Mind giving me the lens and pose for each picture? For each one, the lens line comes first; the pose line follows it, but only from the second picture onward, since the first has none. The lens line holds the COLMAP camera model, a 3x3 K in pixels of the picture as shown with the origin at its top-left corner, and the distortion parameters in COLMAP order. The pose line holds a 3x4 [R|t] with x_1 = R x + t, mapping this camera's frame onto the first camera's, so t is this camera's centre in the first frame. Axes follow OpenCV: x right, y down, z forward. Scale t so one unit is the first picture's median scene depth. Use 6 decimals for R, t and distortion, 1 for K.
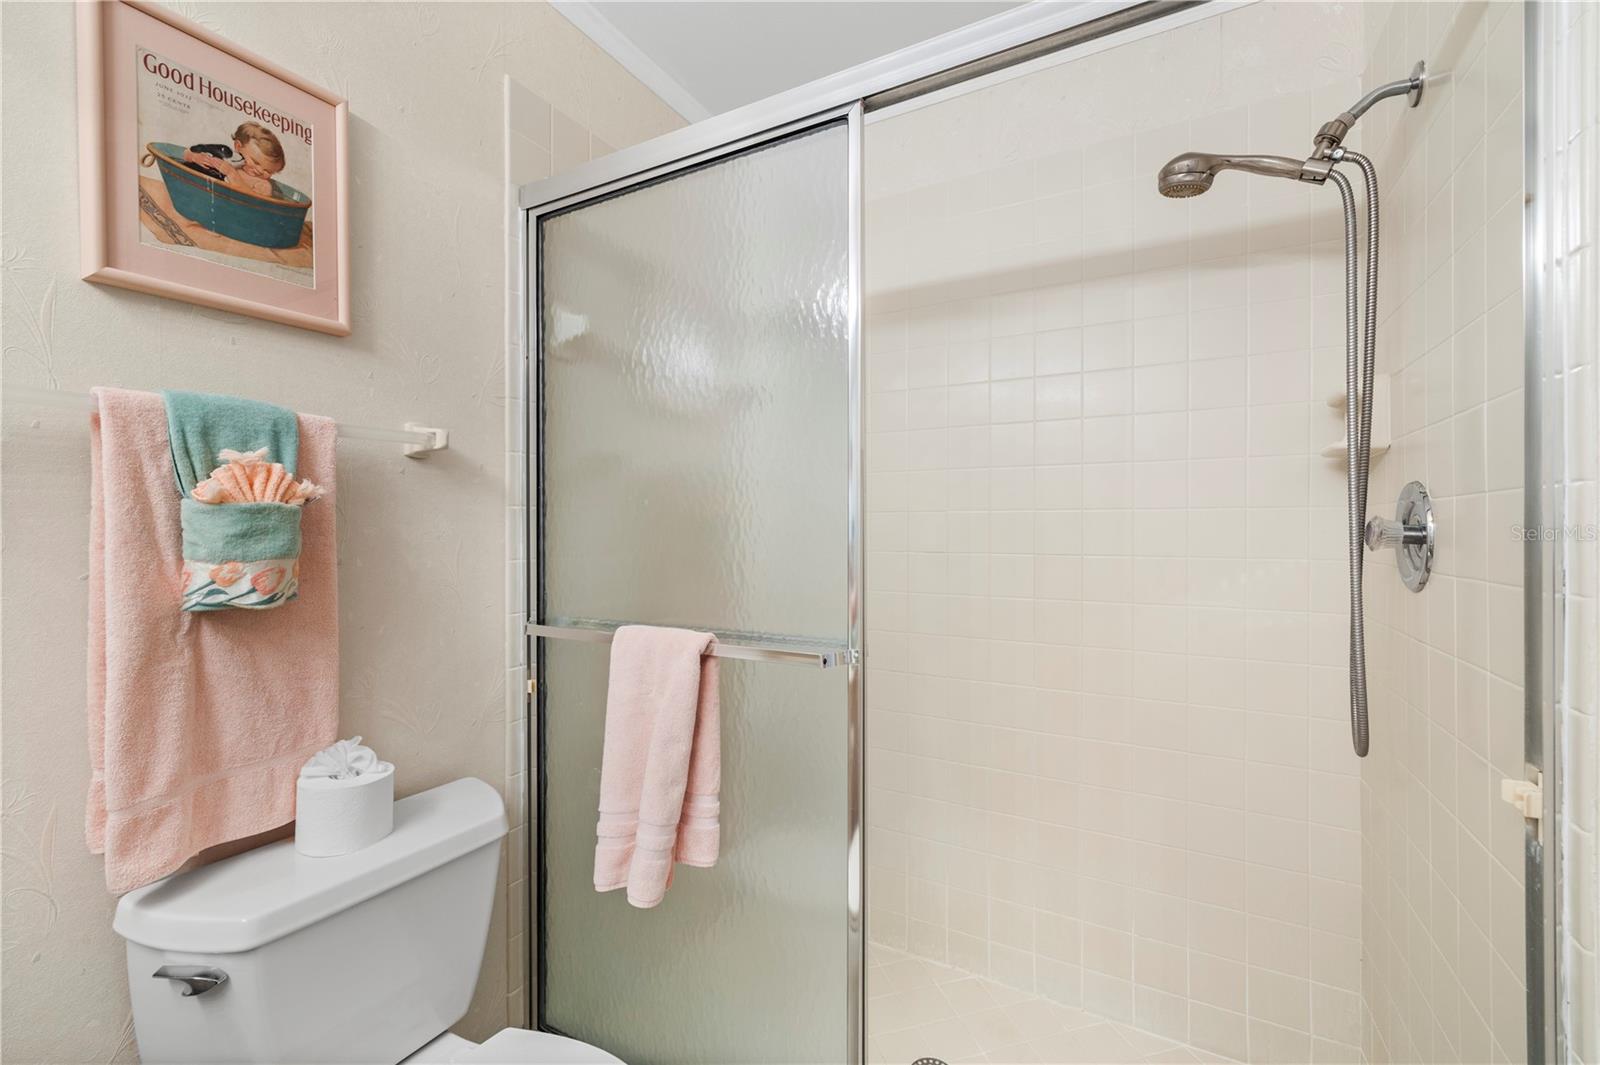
lens RADIAL K [[671.7, 0, 797.8], [0, 671.7, 530.7], [0, 0, 1]] dist [0.001731, -0.000058]
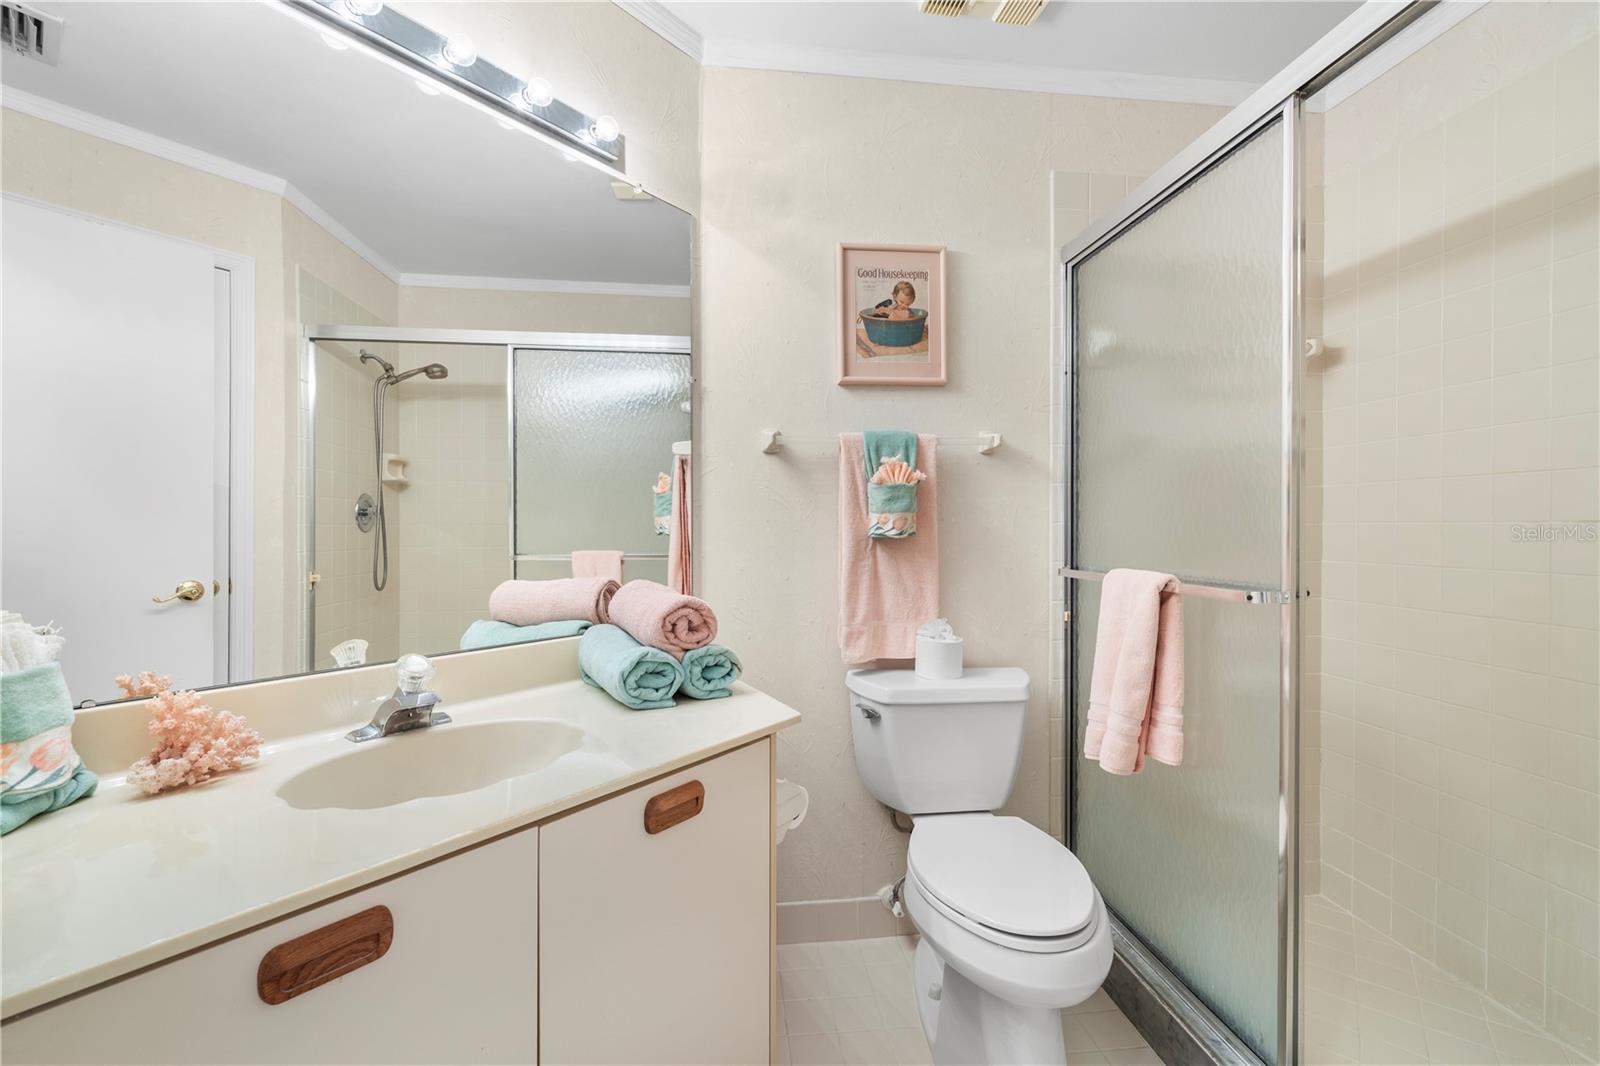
lens RADIAL K [[671.7, 0, 797.8], [0, 671.7, 531.2], [0, 0, 1]] dist [0.001731, -0.000058]
pose [[0.581655, 0.007473, -0.813401, 0.563375], [-0.003228, 0.999971, 0.006879, 0.078258], [0.813429, -0.001375, 0.581663, -0.330570]]
